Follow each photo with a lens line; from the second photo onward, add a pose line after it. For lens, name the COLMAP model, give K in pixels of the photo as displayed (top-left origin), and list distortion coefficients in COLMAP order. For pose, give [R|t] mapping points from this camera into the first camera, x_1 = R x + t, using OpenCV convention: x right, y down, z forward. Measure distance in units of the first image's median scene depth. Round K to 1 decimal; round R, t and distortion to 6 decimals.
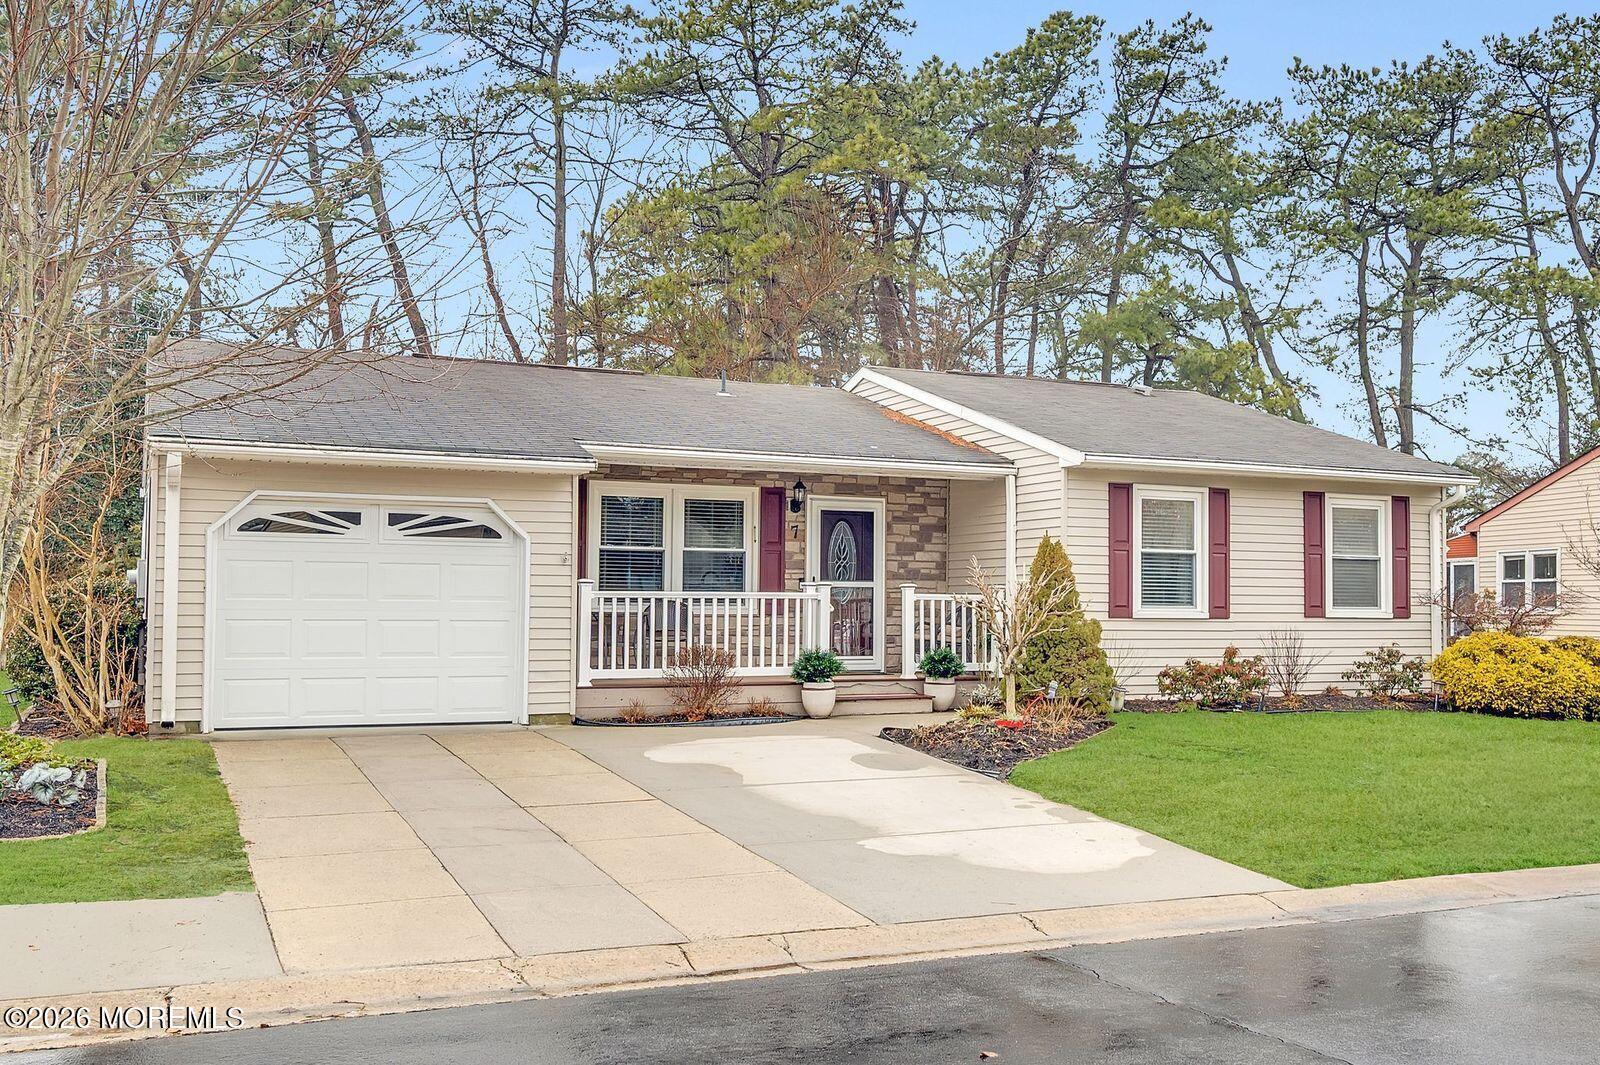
lens RADIAL K [[1087.6, 0, 799.4], [0, 1087.6, 503.1], [0, 0, 1]] dist [-0.000744, -0.000634]
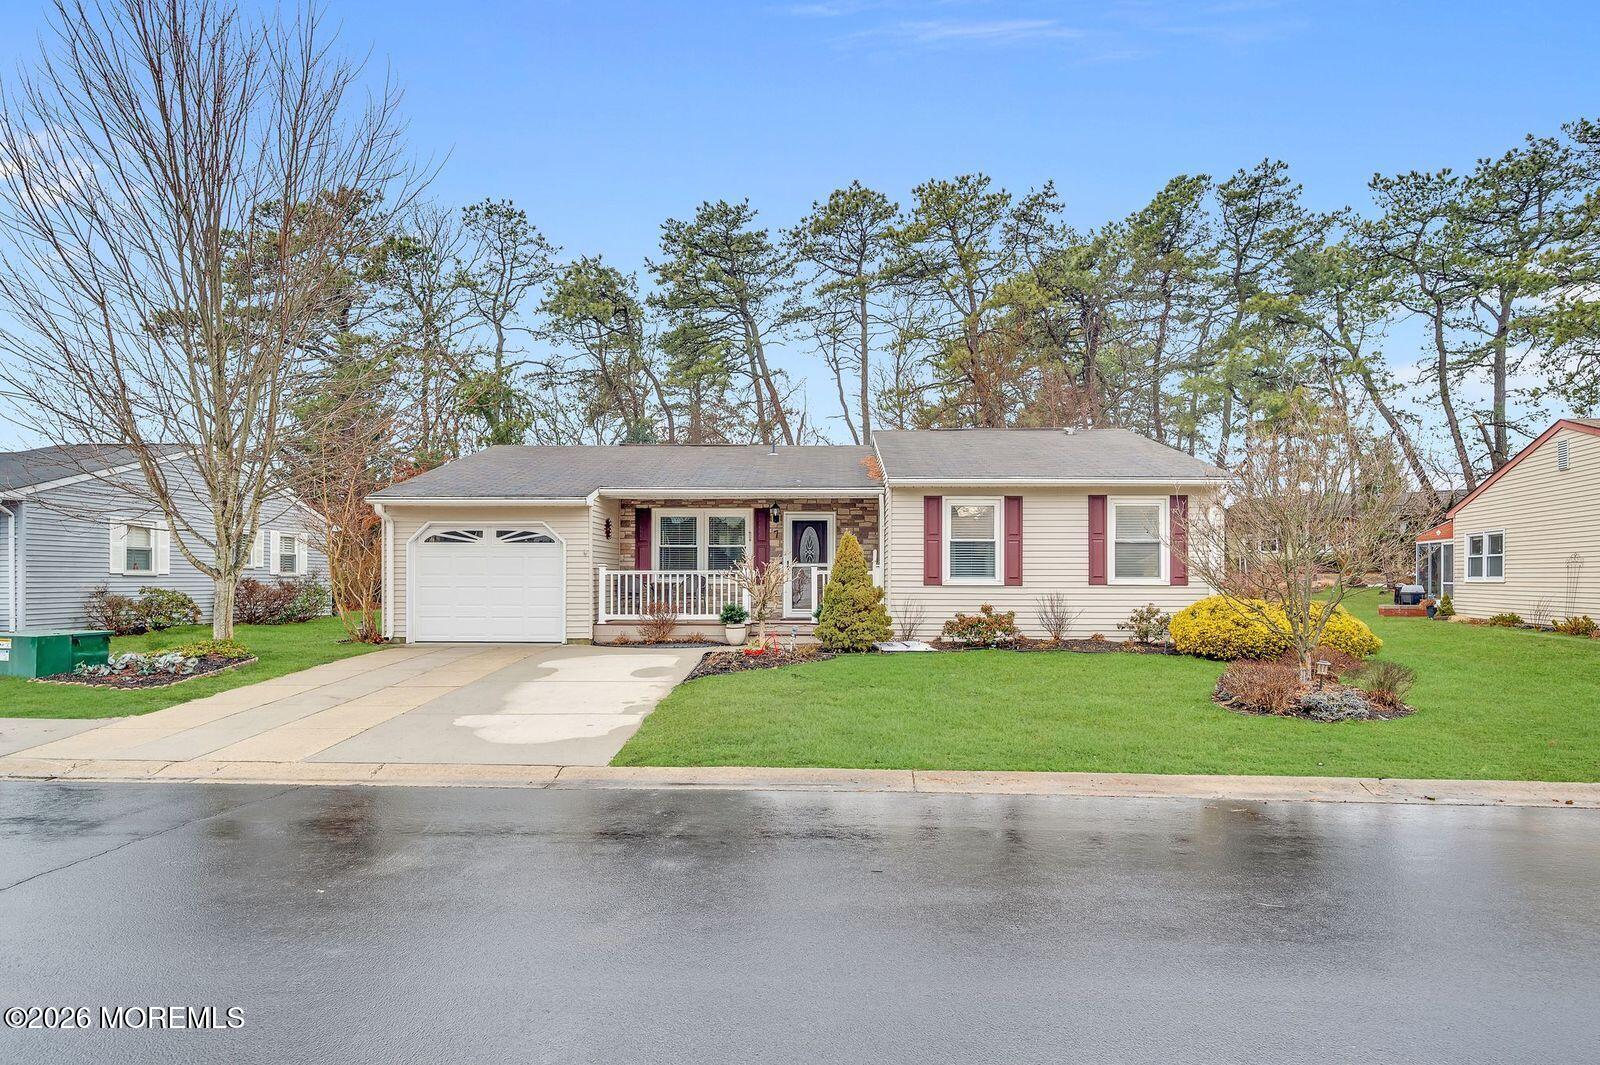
lens RADIAL K [[632.9, 0, 800.0], [0, 632.9, 532.5], [0, 0, 1]] dist [-0.000187, -0.000012]
pose [[0.944167, -0.029030, -0.328185, 0.364999], [0.035874, 0.999246, 0.014818, 0.011231], [0.327507, -0.025764, 0.944497, 0.098712]]
